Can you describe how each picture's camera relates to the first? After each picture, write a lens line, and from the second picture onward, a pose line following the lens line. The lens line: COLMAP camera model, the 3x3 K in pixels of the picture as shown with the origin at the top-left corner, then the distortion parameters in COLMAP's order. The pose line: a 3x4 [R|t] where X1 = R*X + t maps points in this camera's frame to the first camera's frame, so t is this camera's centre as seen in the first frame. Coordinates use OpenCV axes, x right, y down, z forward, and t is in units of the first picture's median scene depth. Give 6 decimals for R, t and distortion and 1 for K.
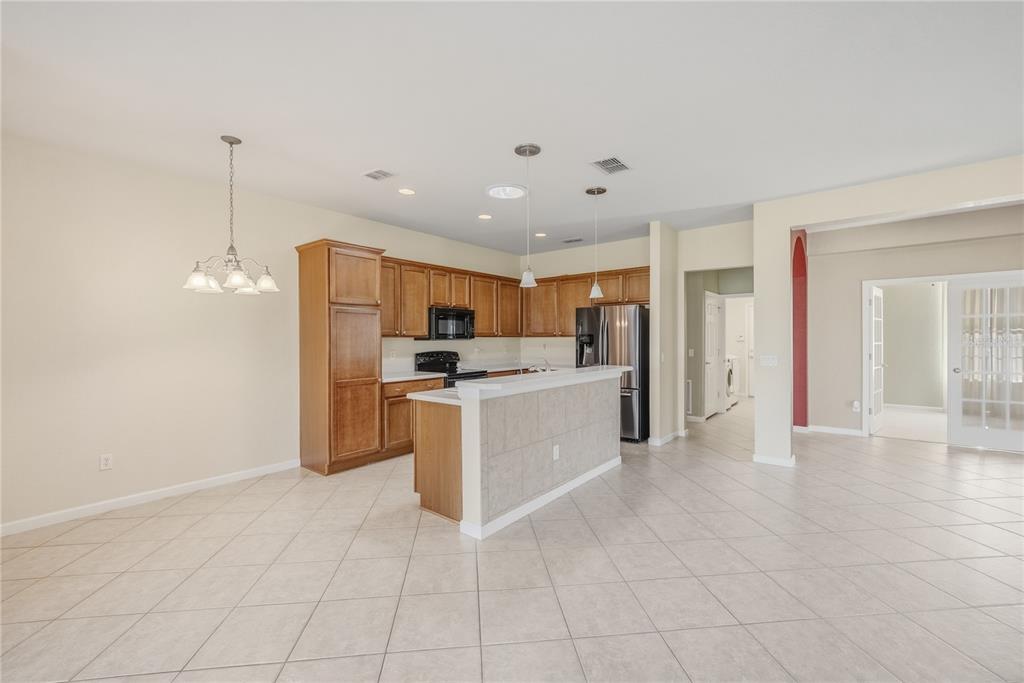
lens RADIAL K [[426.2, 0, 518.3], [0, 426.2, 338.1], [0, 0, 1]] dist [-0.000940, 0.000754]
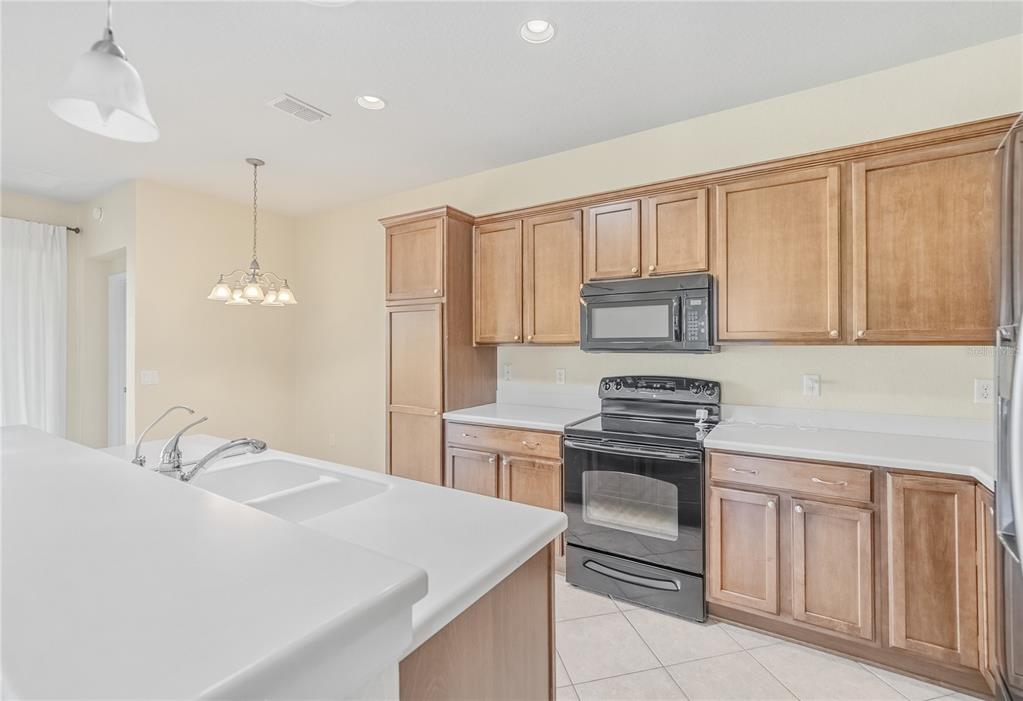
lens RADIAL K [[446.1, 0, 527.2], [0, 446.1, 341.0], [0, 0, 1]] dist [0.000216, -0.000618]
pose [[0.127348, -0.007885, -0.991827, 0.307008], [-0.000915, 0.999967, -0.008067, -0.003420], [0.991858, 0.001935, 0.127337, 0.914131]]
